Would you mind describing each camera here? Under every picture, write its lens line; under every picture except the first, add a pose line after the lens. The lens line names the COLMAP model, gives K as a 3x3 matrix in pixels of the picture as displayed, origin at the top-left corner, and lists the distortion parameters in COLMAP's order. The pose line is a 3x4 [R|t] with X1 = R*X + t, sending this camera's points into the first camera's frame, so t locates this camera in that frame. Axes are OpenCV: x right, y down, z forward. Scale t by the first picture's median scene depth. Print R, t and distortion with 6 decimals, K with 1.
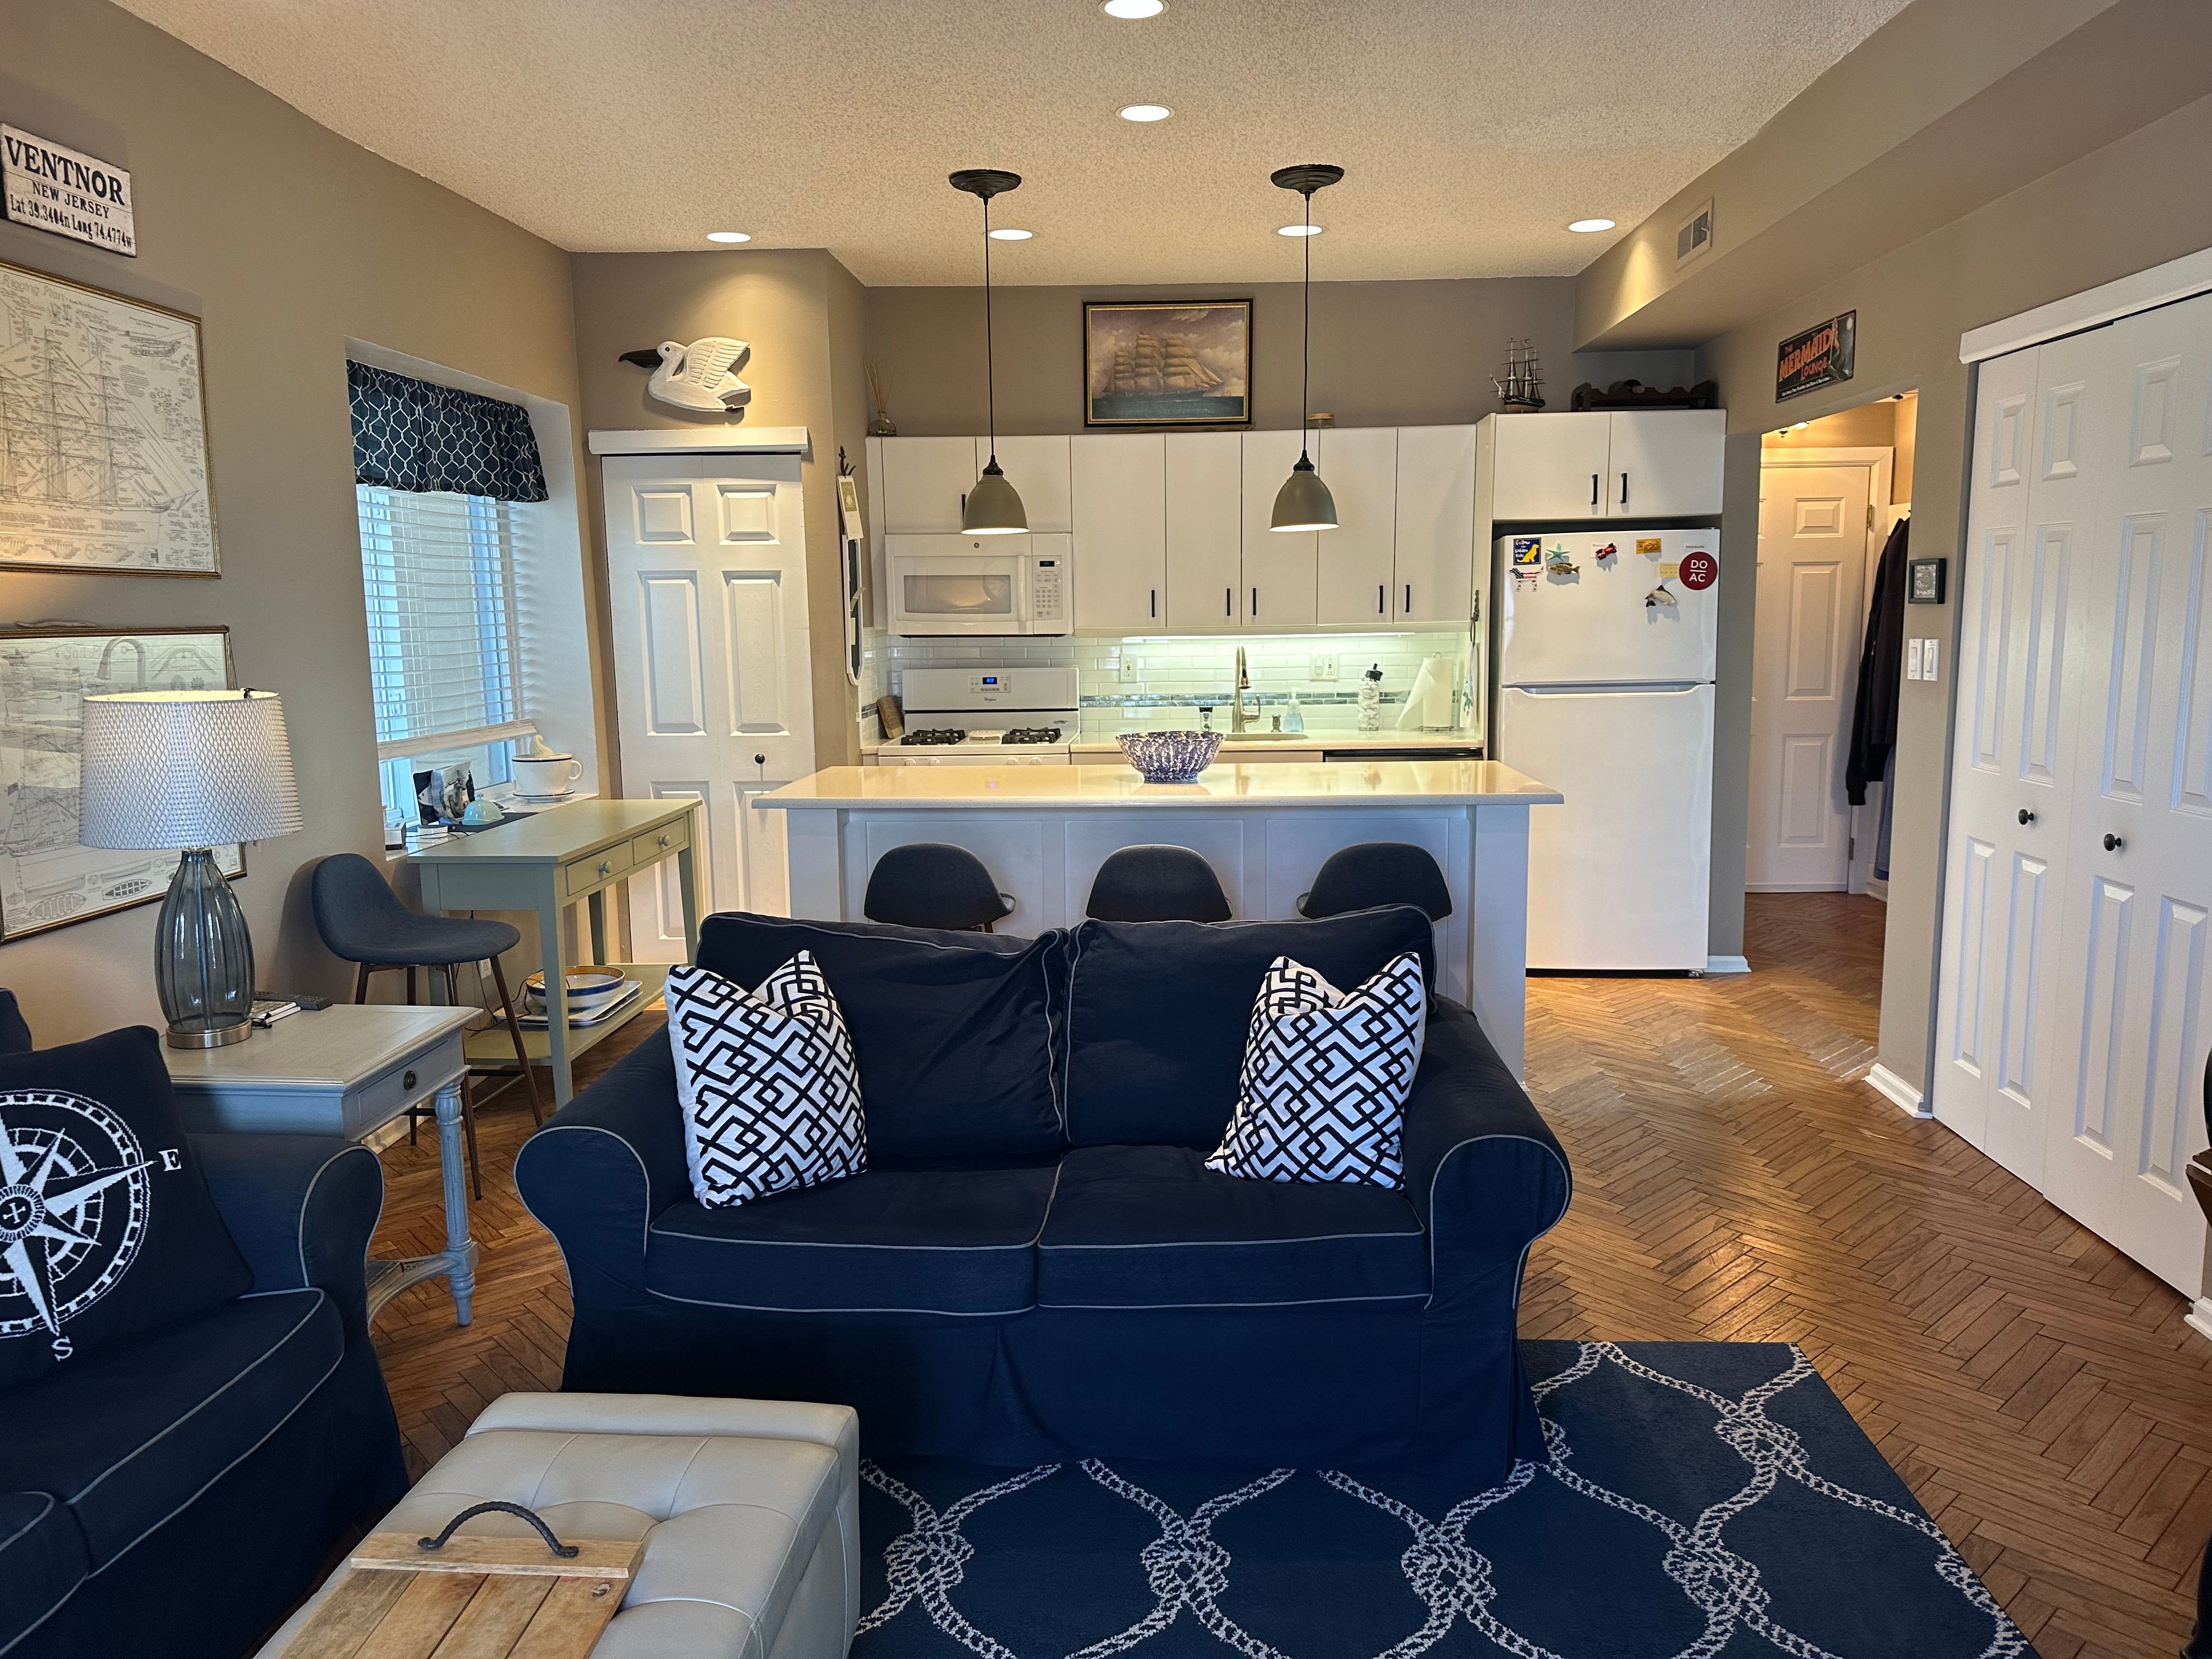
lens RADIAL K [[1547.2, 0, 1106.0], [0, 1547.2, 829.5], [0, 0, 1]] dist [-0.008085, -0.006240]
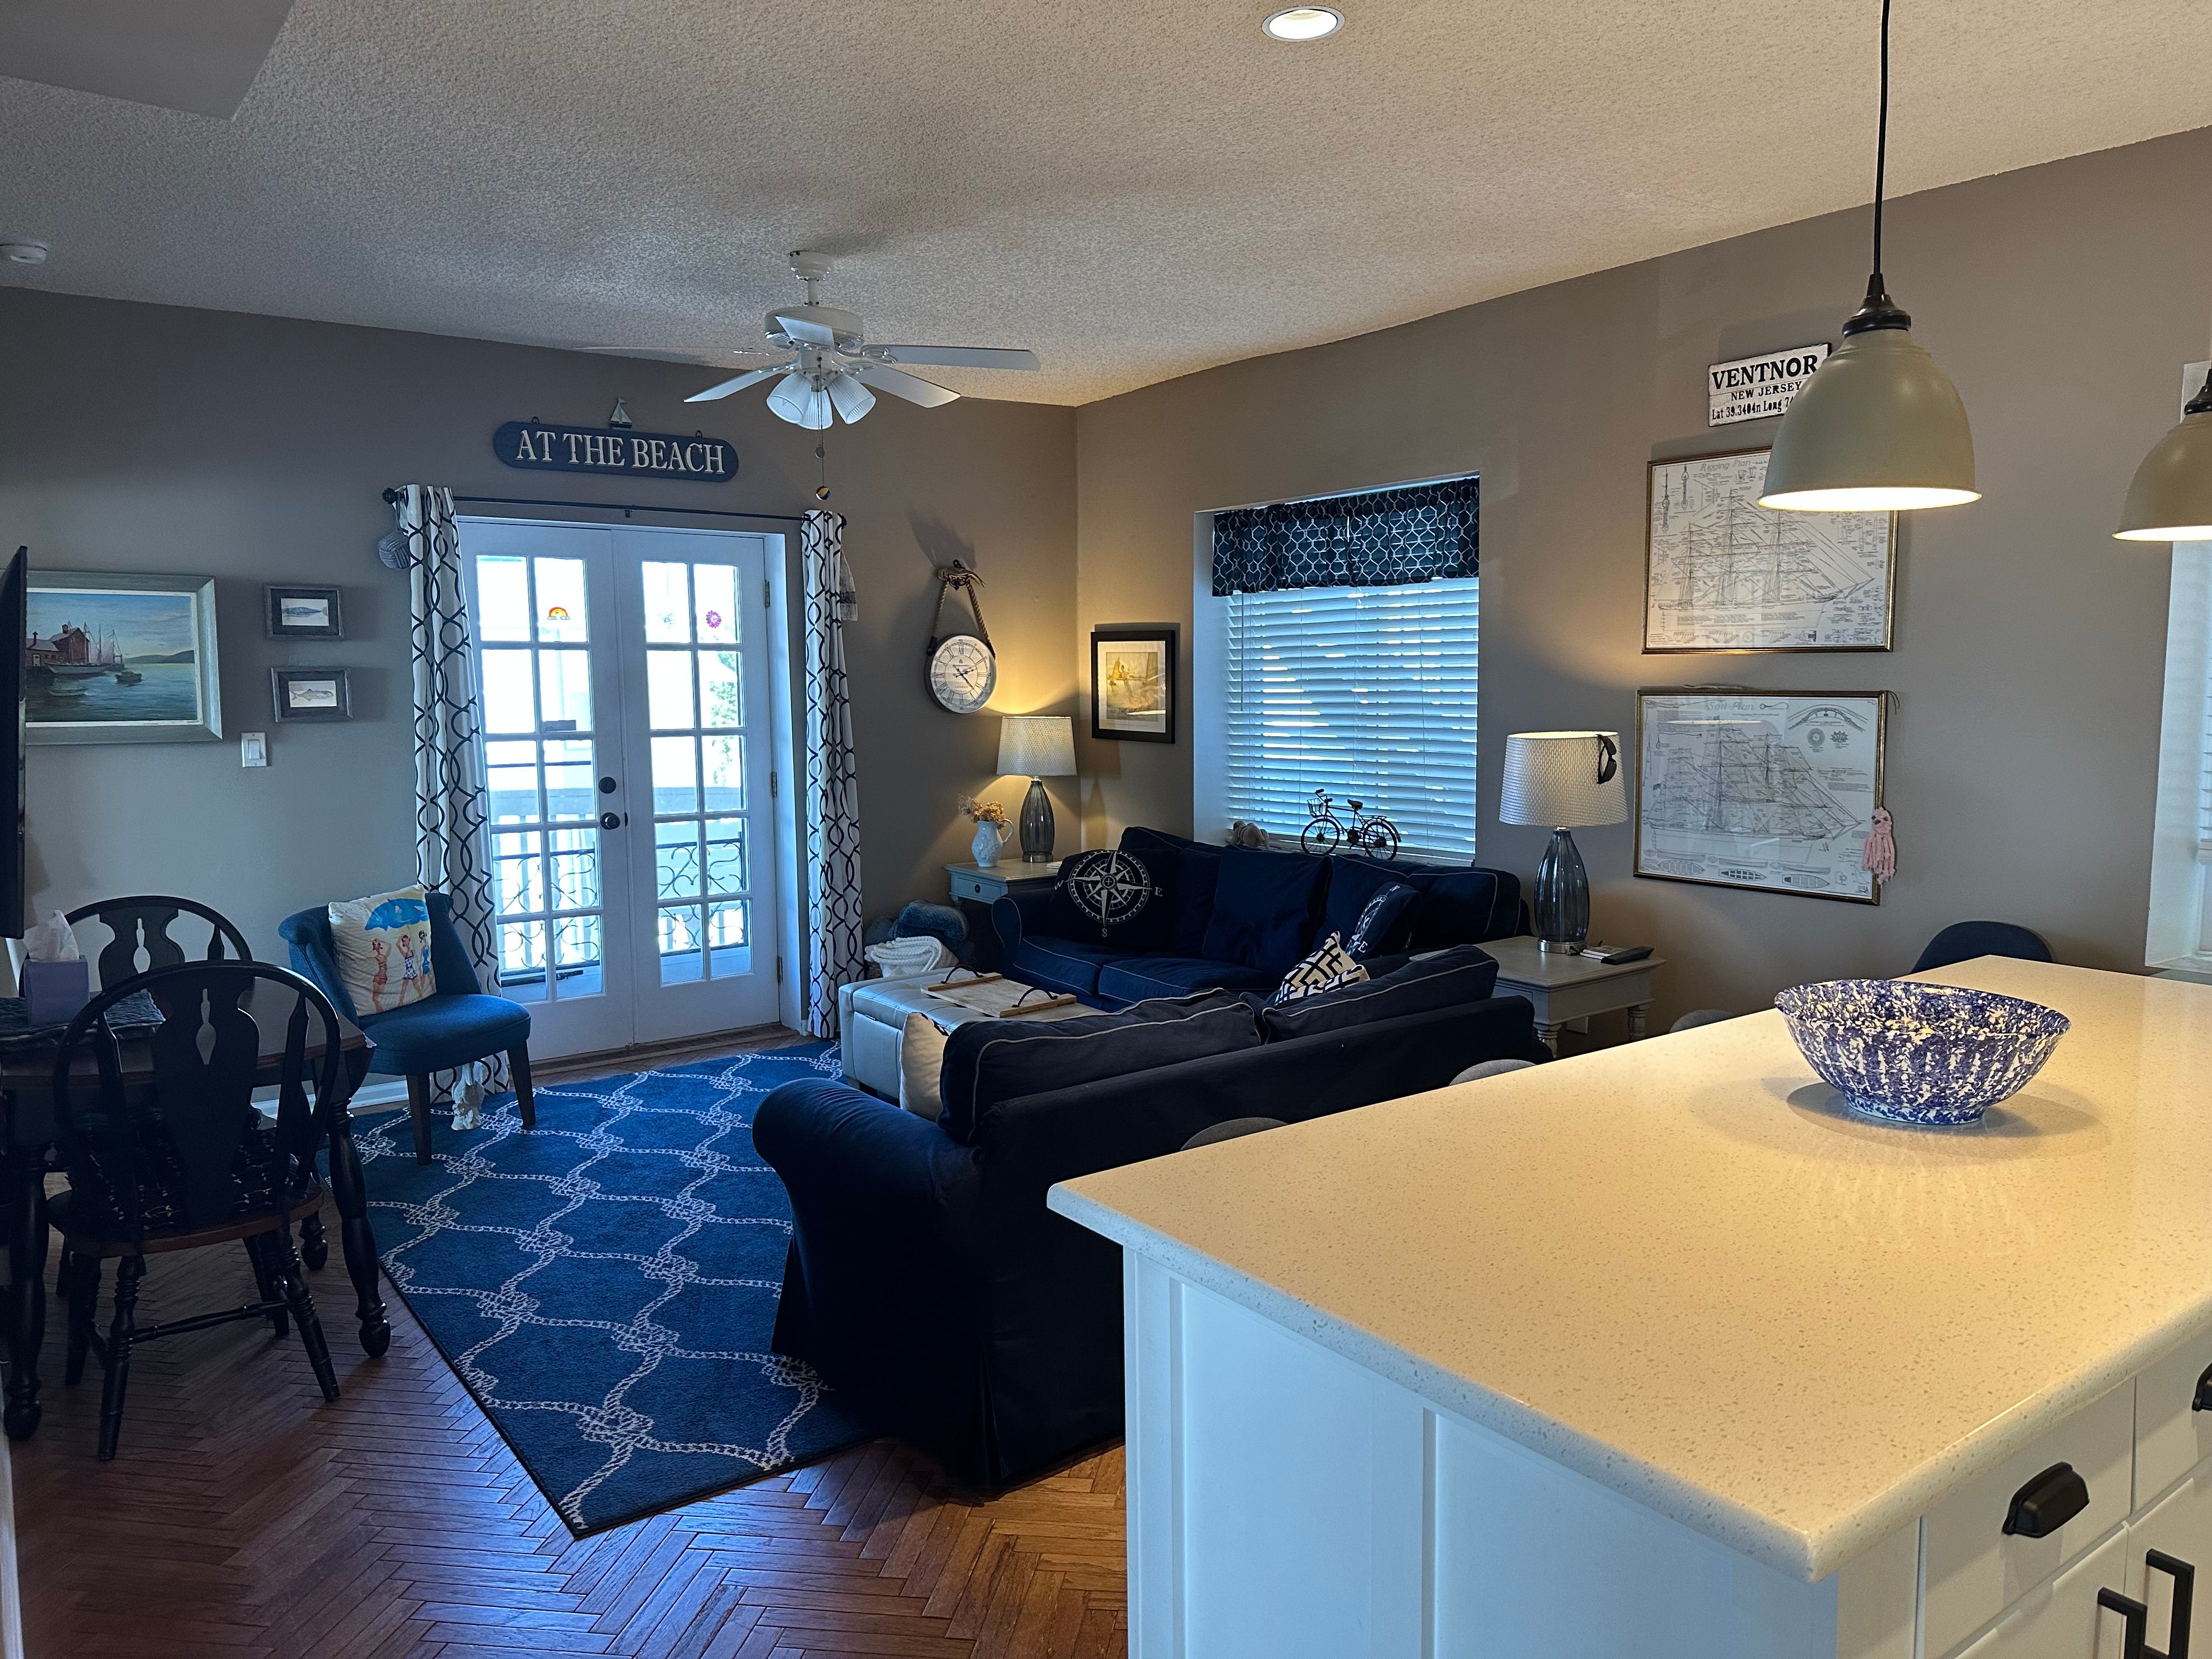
lens RADIAL K [[1547.2, 0, 1106.0], [0, 1547.2, 829.5], [0, 0, 1]] dist [-0.008085, -0.006240]
pose [[-0.774672, 0.087737, -0.626248, 0.737486], [-0.067977, 0.973036, 0.220410, -0.290476], [0.628699, 0.213316, -0.747819, 1.787372]]
